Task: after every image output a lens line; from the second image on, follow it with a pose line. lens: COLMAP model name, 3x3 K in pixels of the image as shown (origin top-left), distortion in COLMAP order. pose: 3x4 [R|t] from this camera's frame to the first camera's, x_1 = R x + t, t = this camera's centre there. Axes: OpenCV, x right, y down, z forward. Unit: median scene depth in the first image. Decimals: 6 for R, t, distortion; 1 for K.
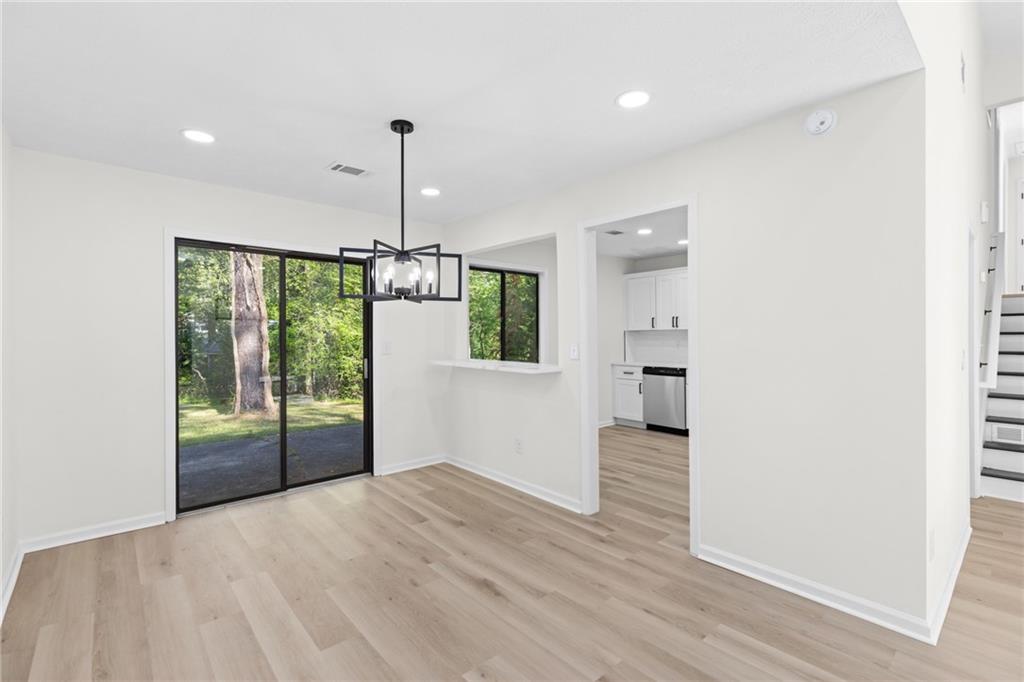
lens RADIAL K [[463.5, 0, 515.2], [0, 463.5, 332.5], [0, 0, 1]] dist [0.005647, 0.000522]
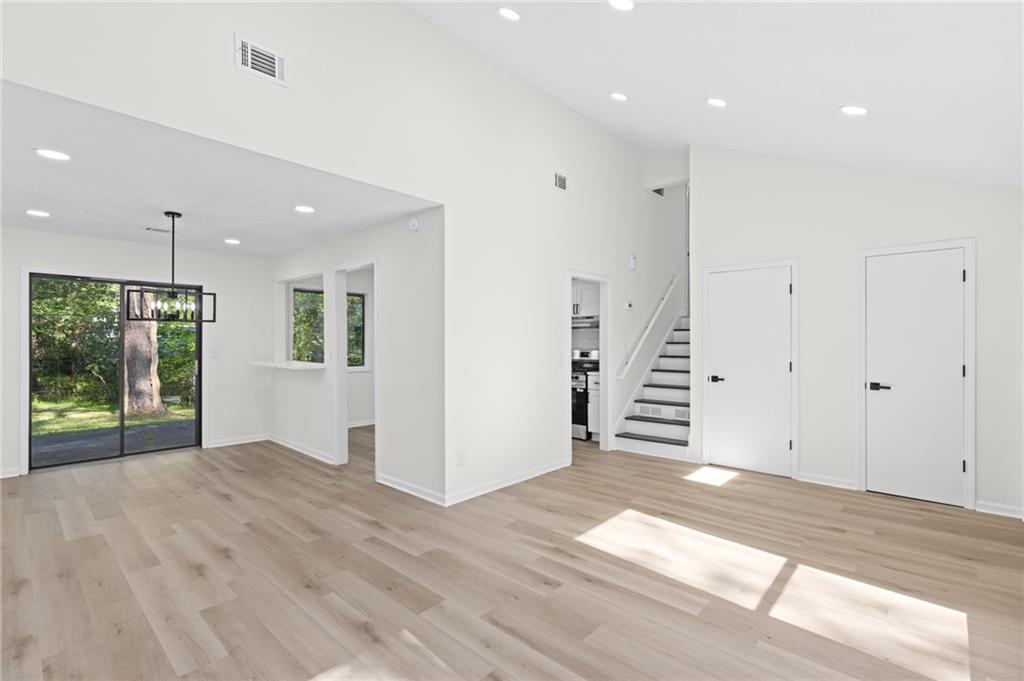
lens RADIAL K [[474.1, 0, 504.9], [0, 474.1, 337.6], [0, 0, 1]] dist [0.029524, -0.006687]
pose [[0.996814, 0.004254, 0.079652, 0.594584], [-0.004124, 0.999990, -0.001788, -0.012495], [-0.079659, 0.001454, 0.996821, -0.582130]]
